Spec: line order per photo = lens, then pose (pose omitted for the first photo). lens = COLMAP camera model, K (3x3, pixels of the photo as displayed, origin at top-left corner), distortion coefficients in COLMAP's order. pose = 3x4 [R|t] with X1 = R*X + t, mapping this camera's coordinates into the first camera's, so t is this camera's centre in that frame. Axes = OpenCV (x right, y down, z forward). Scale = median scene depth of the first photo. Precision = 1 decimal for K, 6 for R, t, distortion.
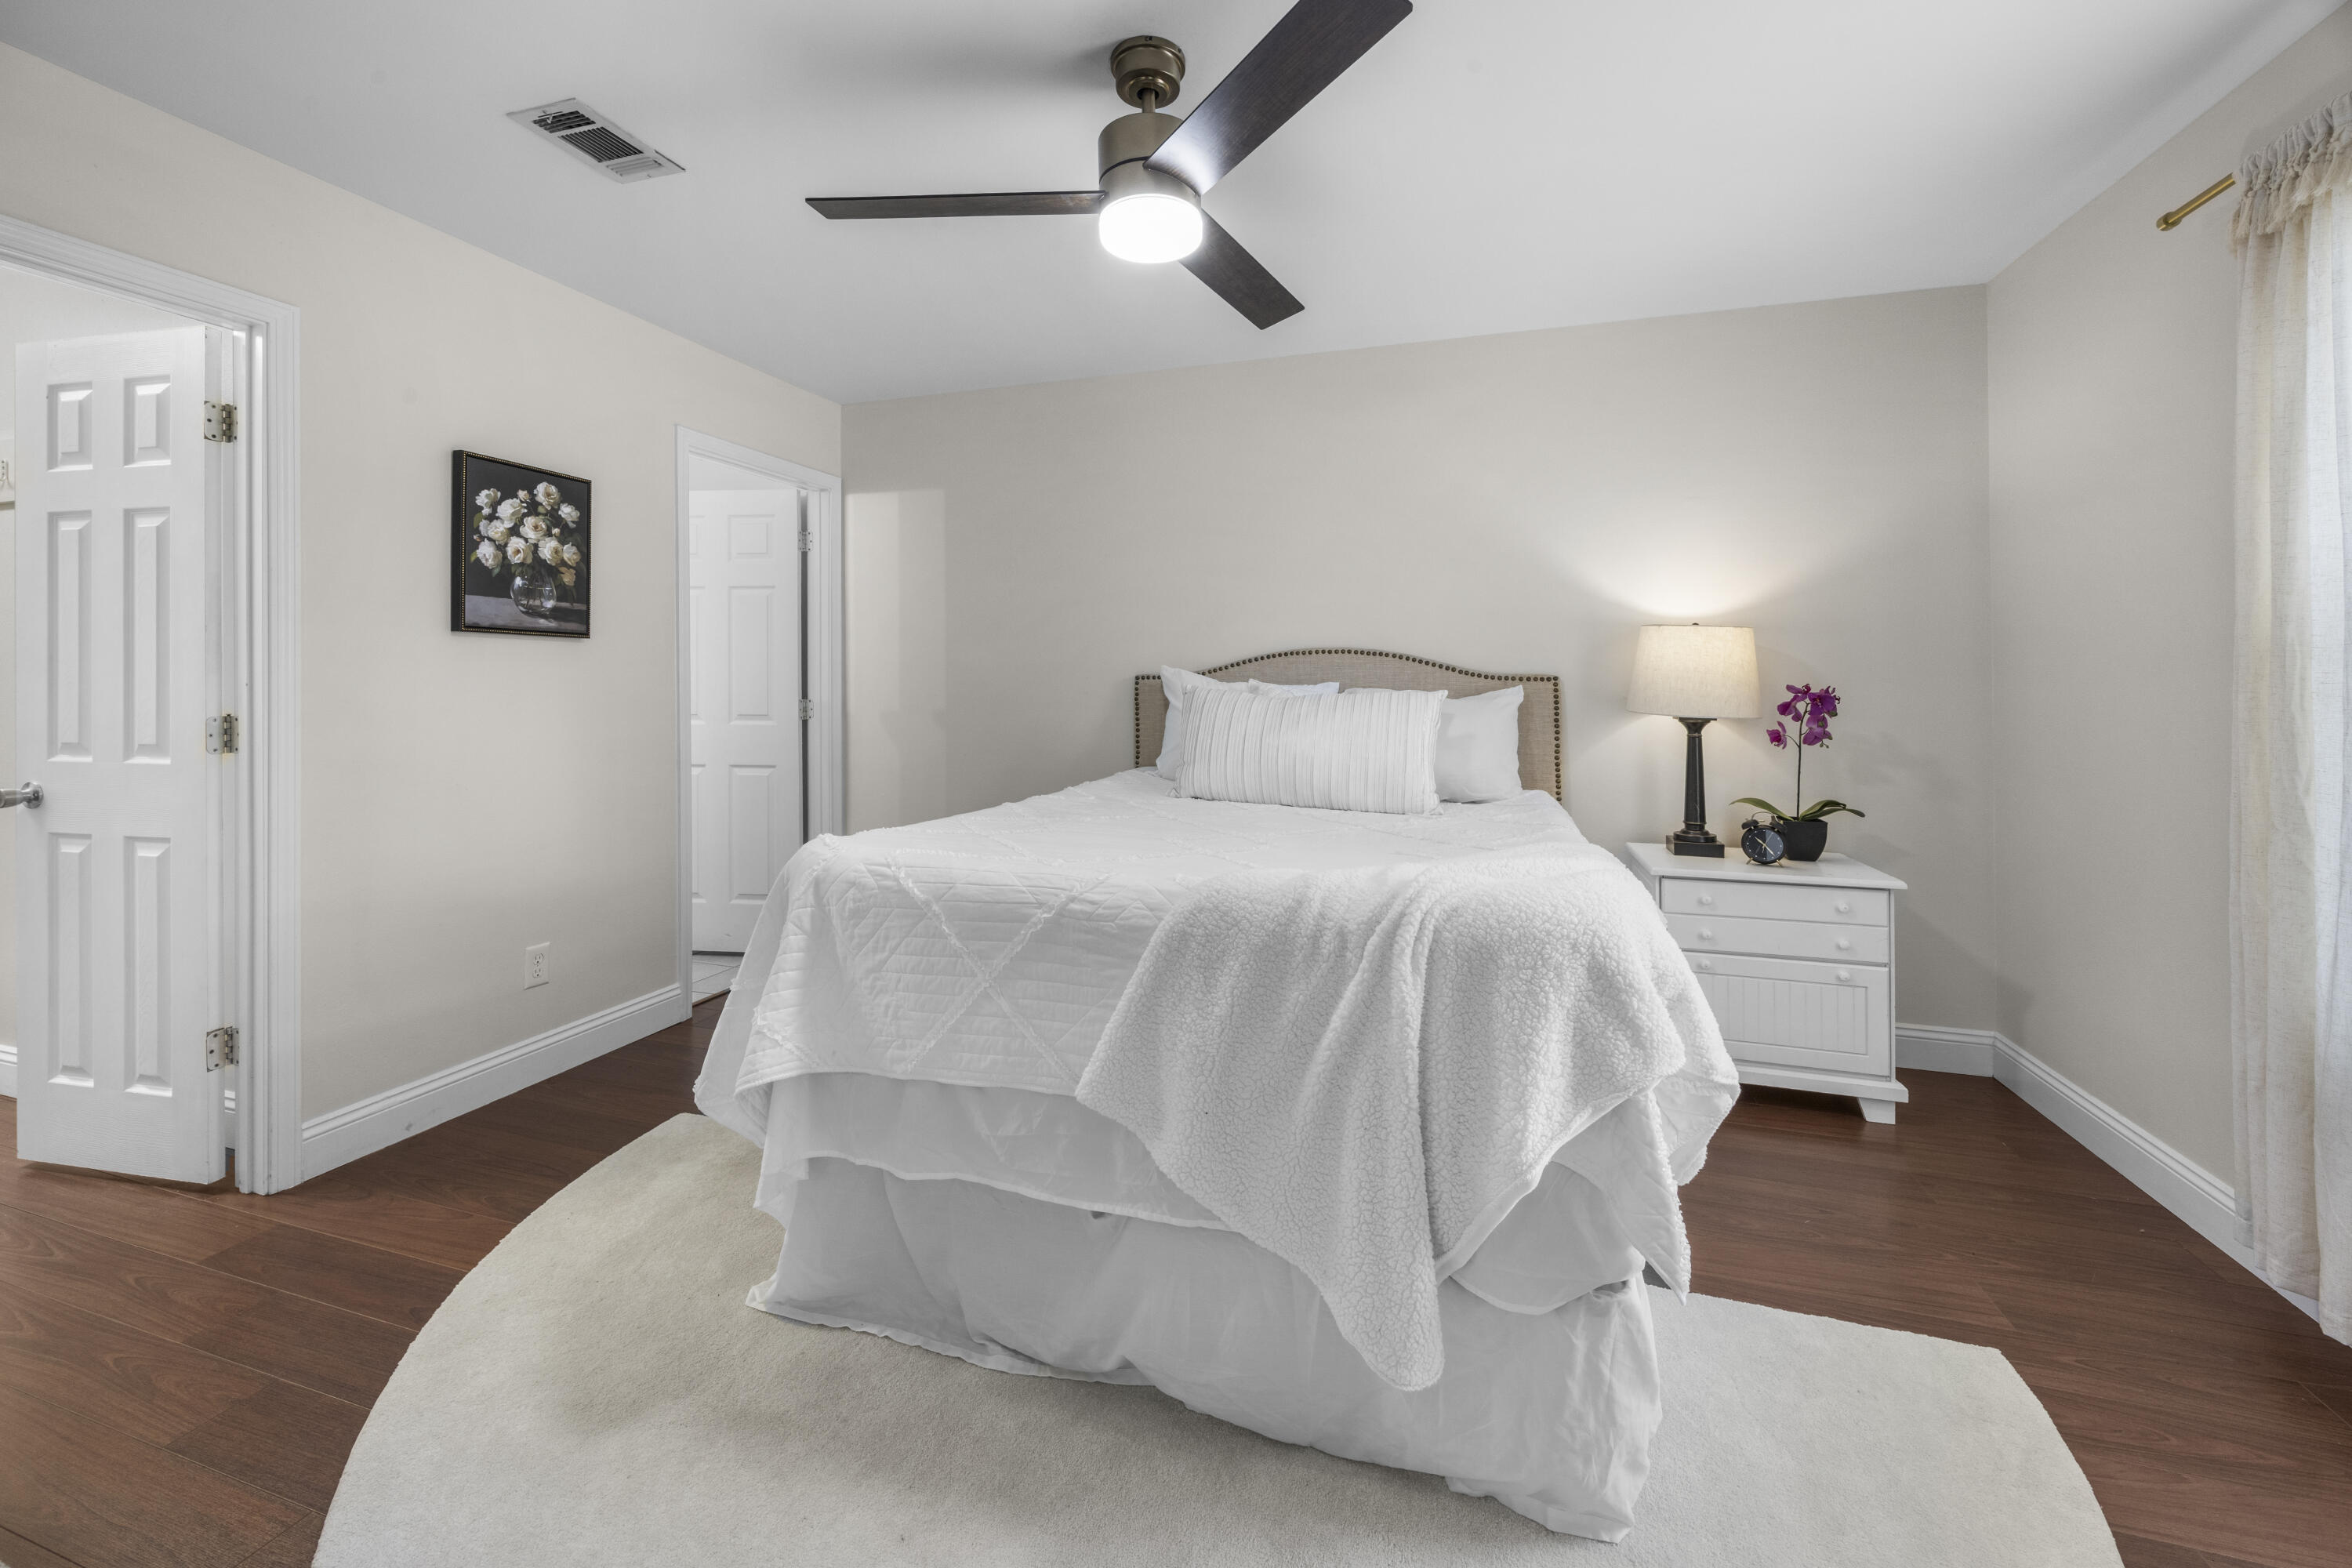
lens RADIAL K [[947.1, 0, 1164.4], [0, 947.1, 693.6], [0, 0, 1]] dist [0.000070, 0.000091]
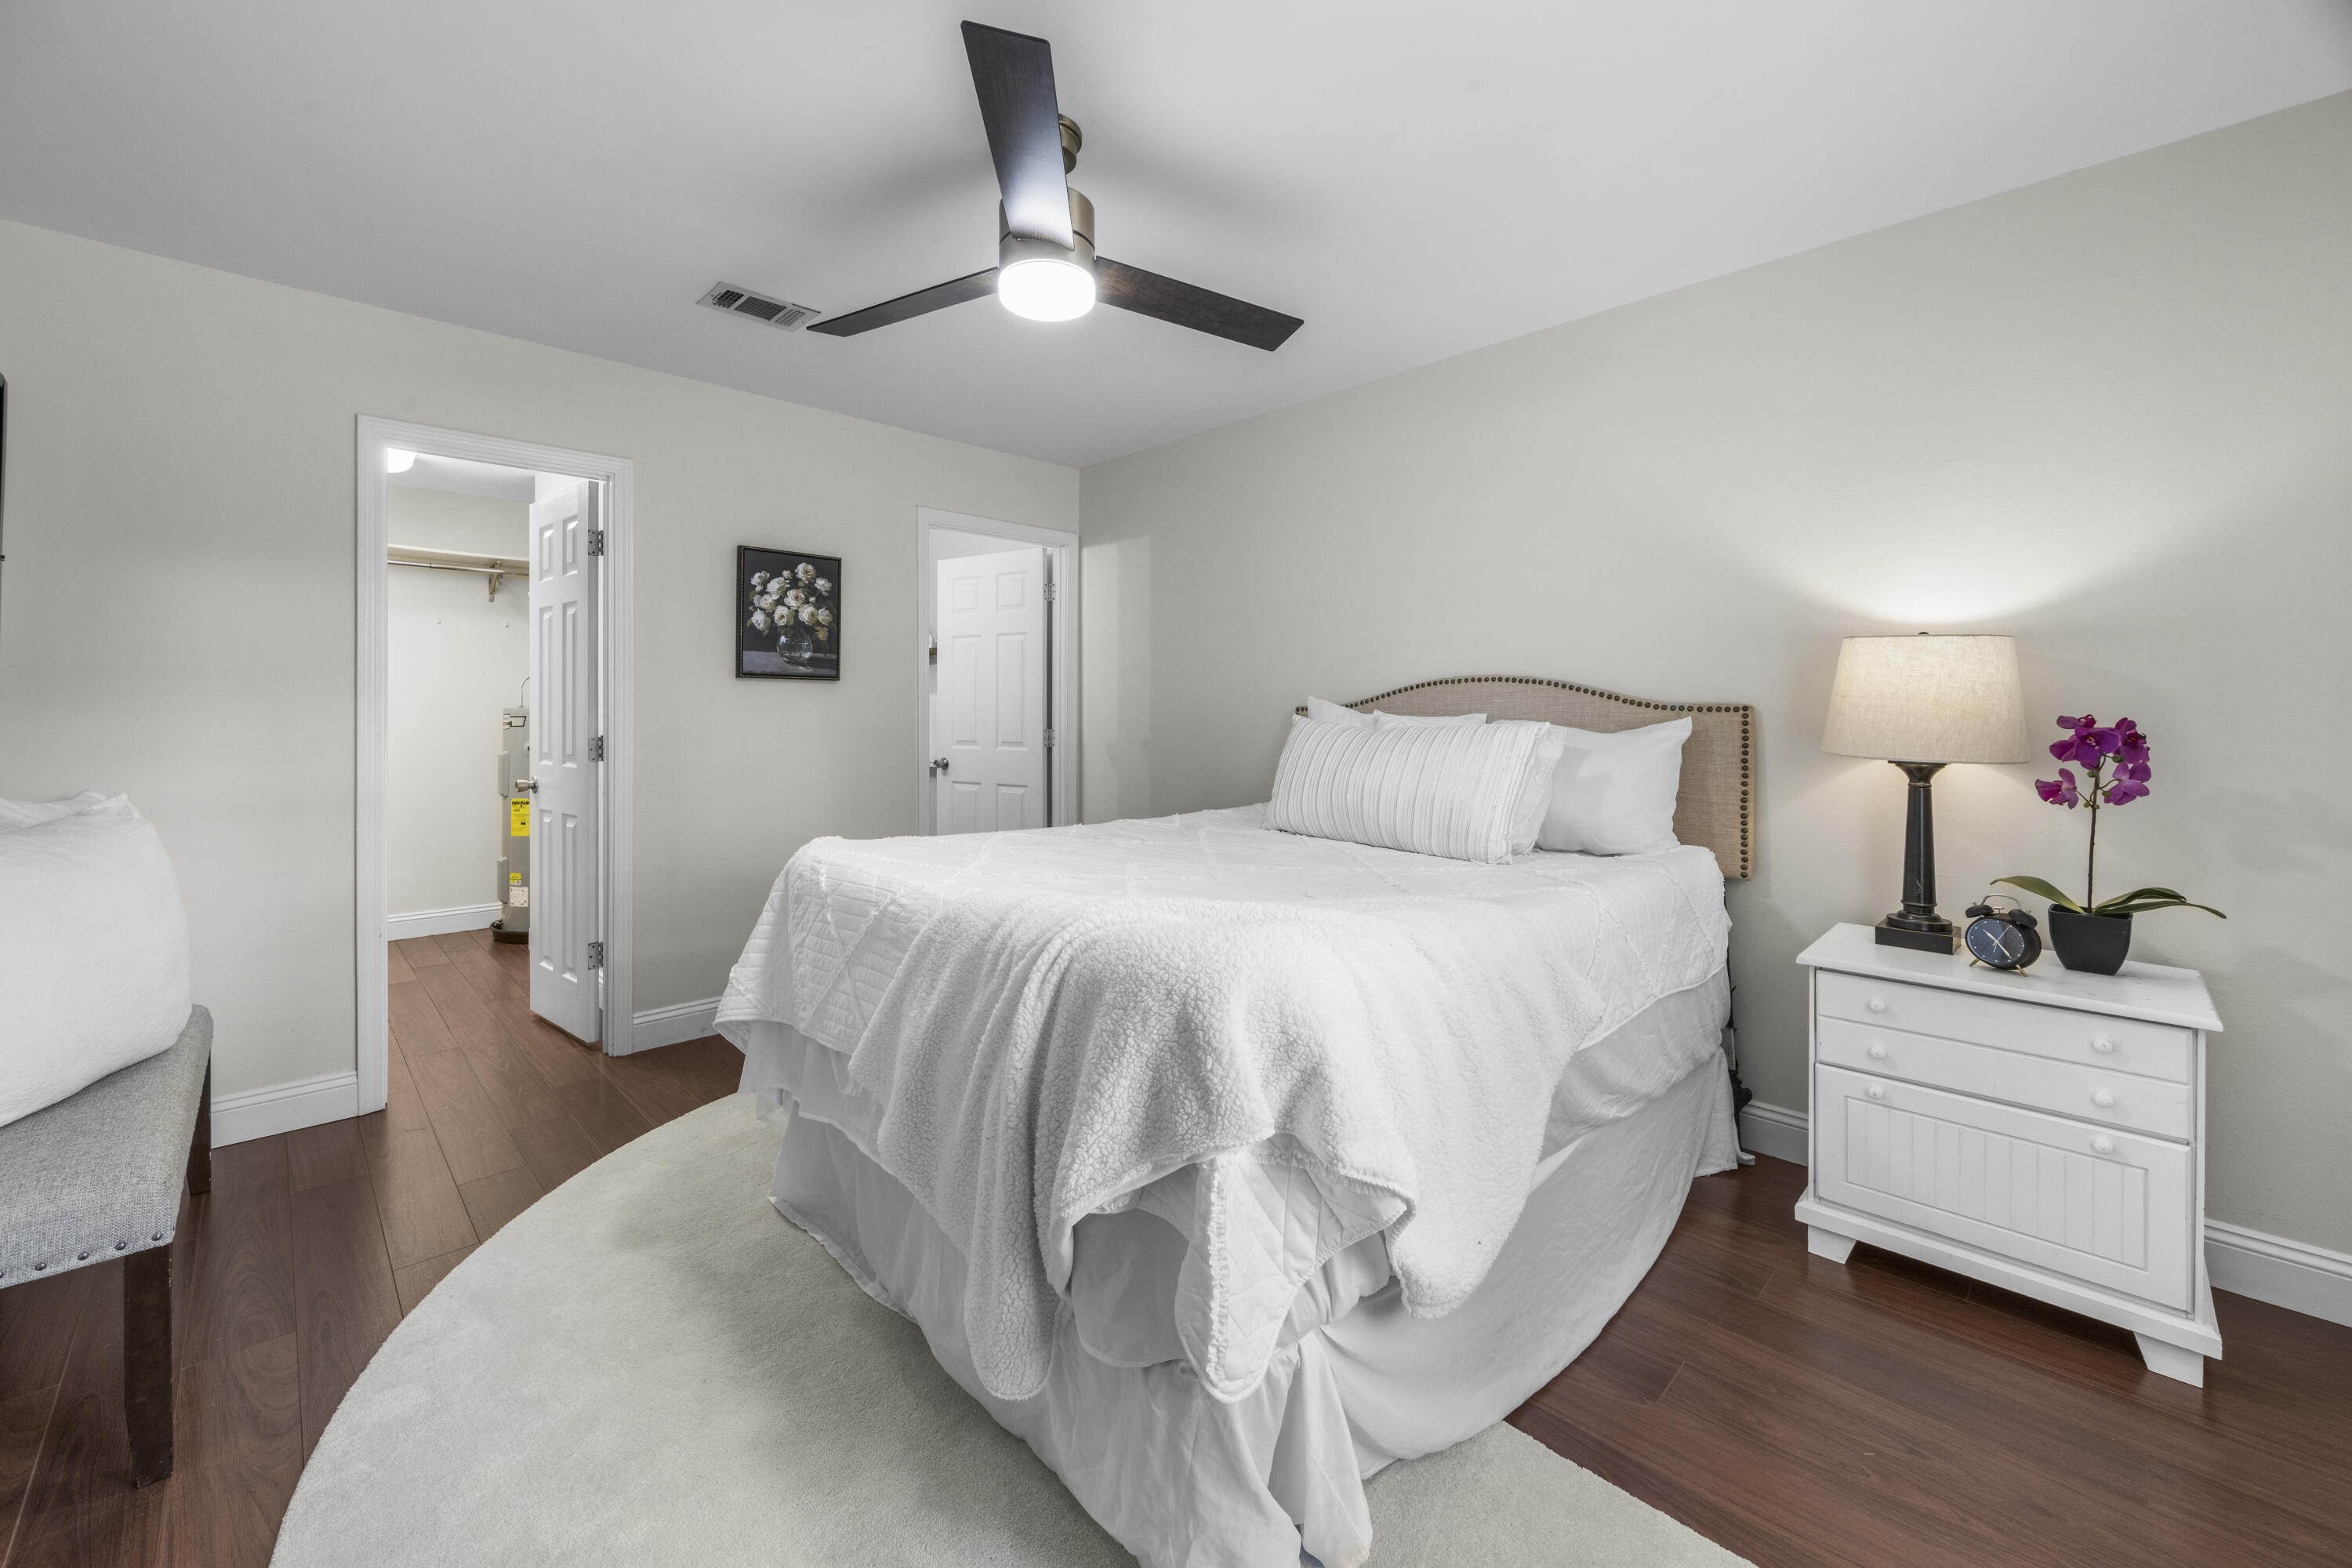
lens RADIAL K [[931.8, 0, 1140.5], [0, 931.8, 731.5], [0, 0, 1]] dist [0.000640, -0.000043]
pose [[0.880937, 0.007478, -0.473175, 0.385214], [-0.004783, 0.999965, 0.006899, 0.000603], [0.473210, -0.003814, 0.880941, 0.079251]]
